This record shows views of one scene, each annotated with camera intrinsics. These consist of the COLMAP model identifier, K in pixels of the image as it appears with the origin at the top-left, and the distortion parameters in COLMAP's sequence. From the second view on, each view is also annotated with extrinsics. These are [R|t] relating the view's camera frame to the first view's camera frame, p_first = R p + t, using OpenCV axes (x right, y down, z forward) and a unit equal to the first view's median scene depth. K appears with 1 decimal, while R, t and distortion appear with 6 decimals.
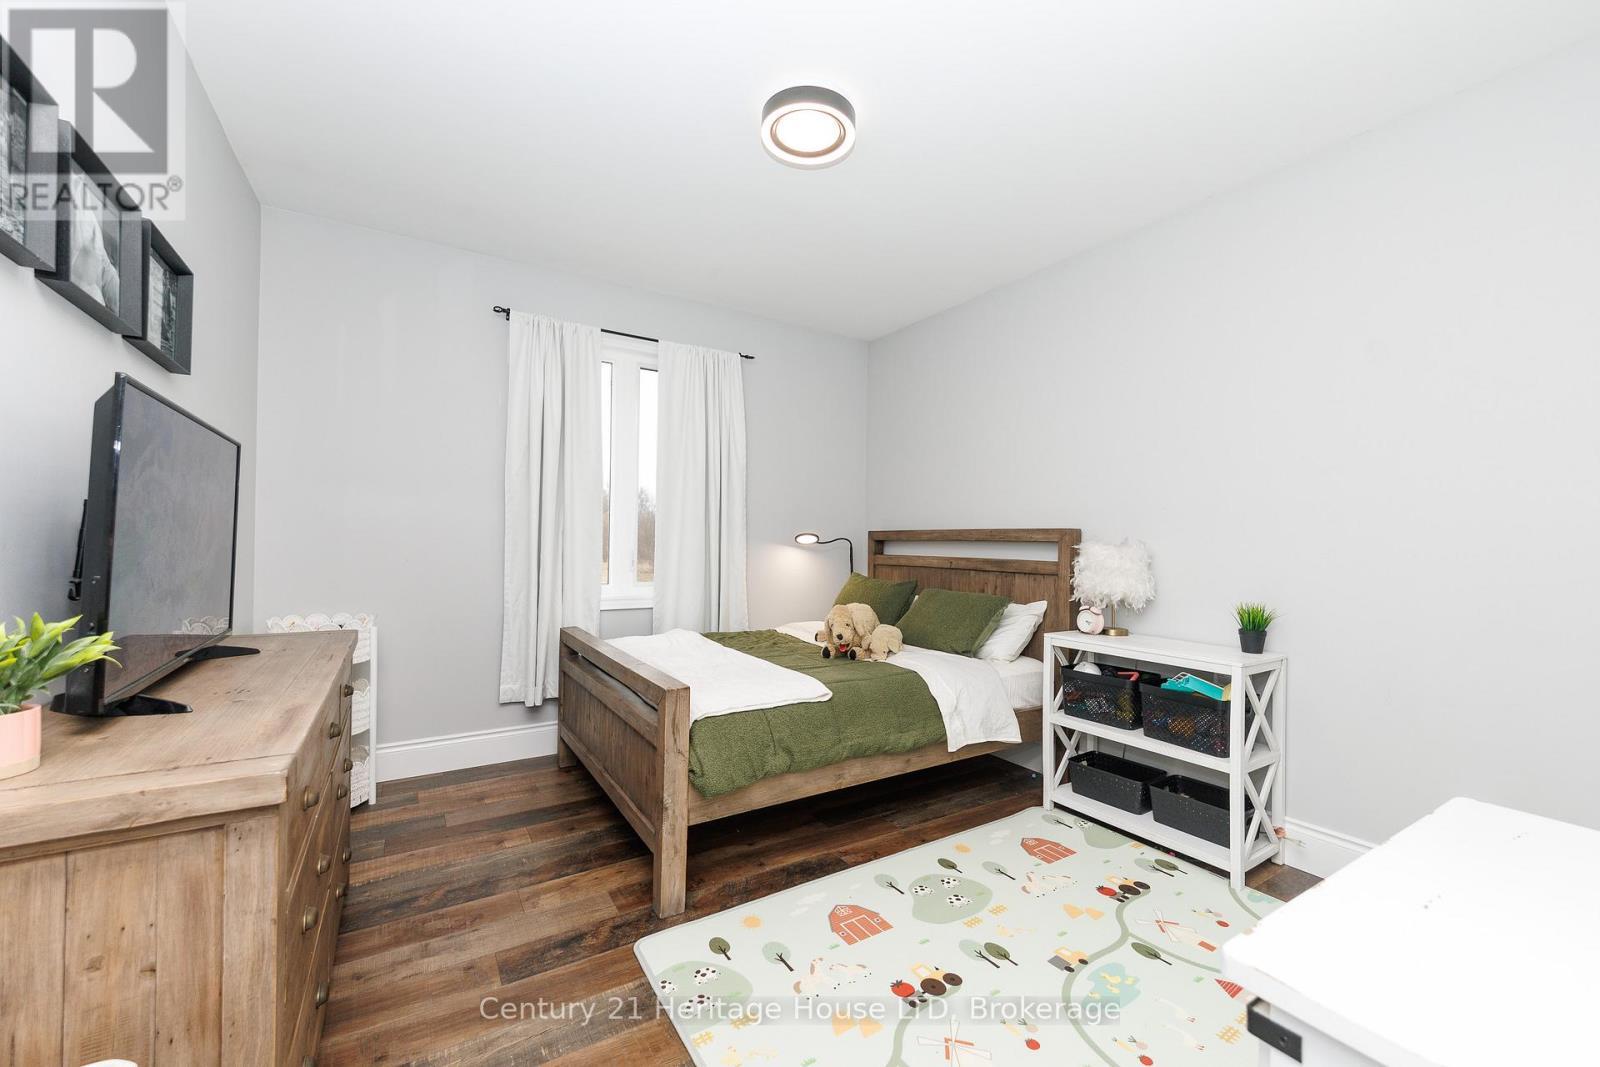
lens RADIAL K [[634.0, 0, 802.5], [0, 634.0, 536.3], [0, 0, 1]] dist [-0.001083, -0.000205]
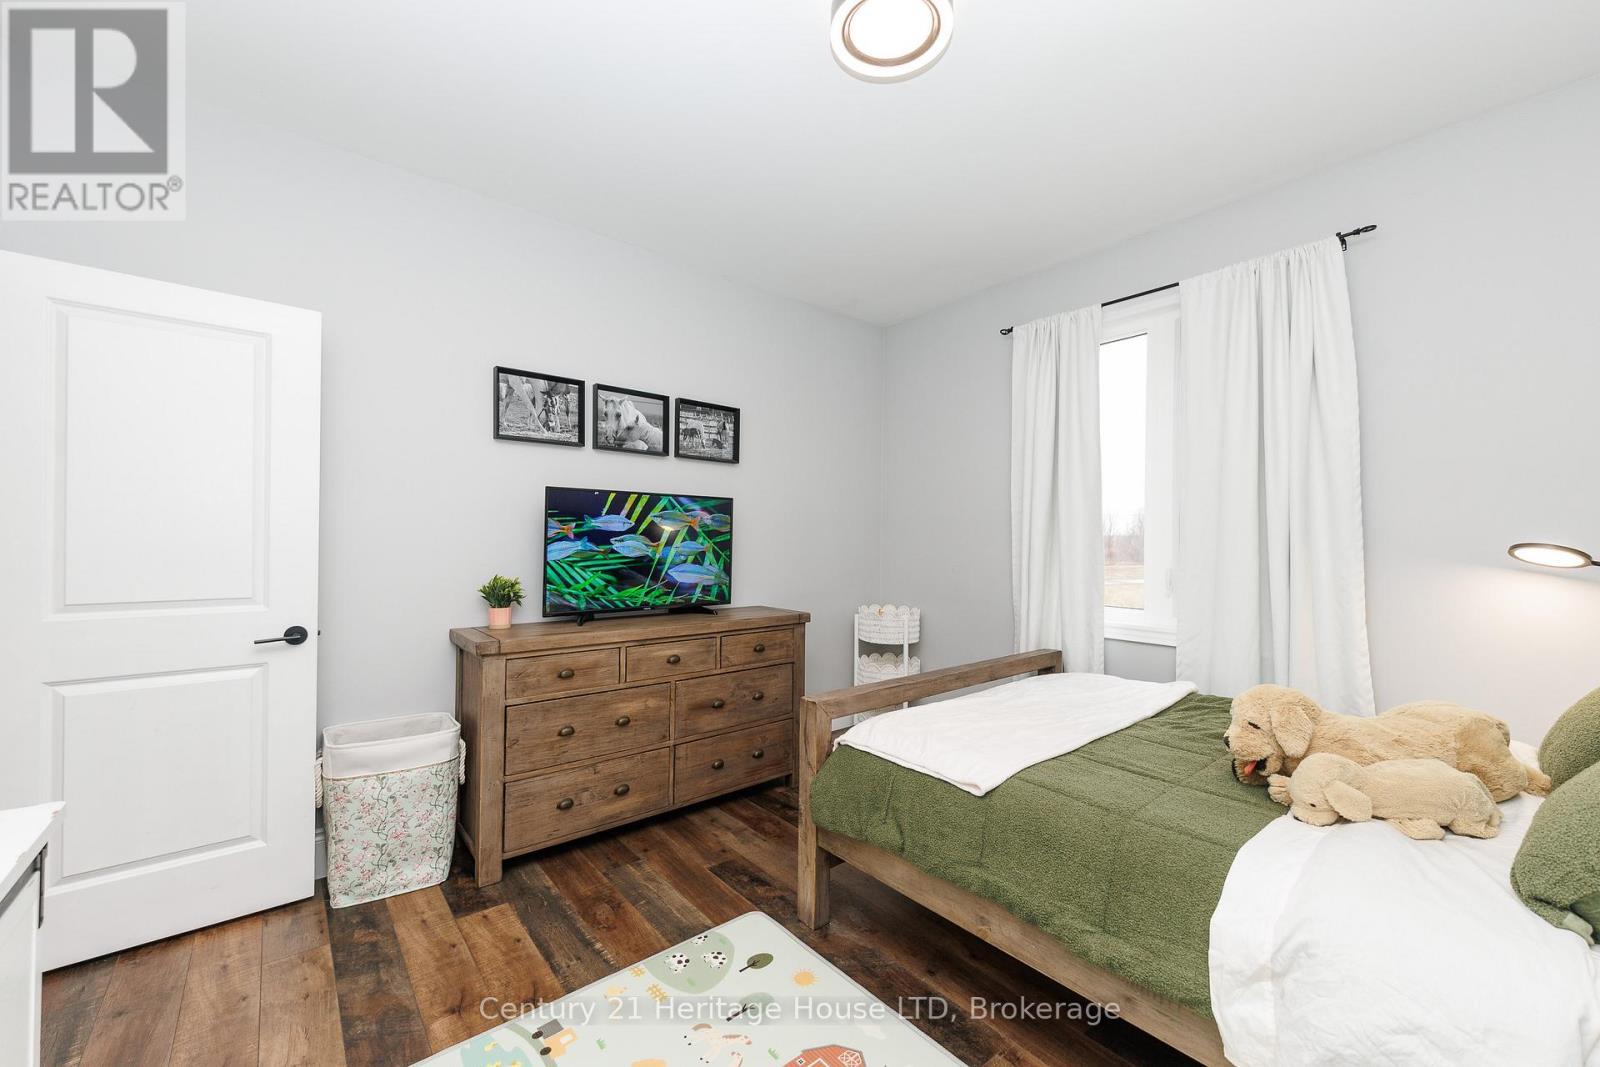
lens RADIAL K [[634.0, 0, 800.9], [0, 634.0, 536.8], [0, 0, 1]] dist [-0.001083, -0.000205]
pose [[0.116062, -0.022507, -0.992987, 0.811950], [0.001142, 0.999746, -0.022527, 0.003751], [0.993241, 0.001480, 0.116058, 0.875375]]
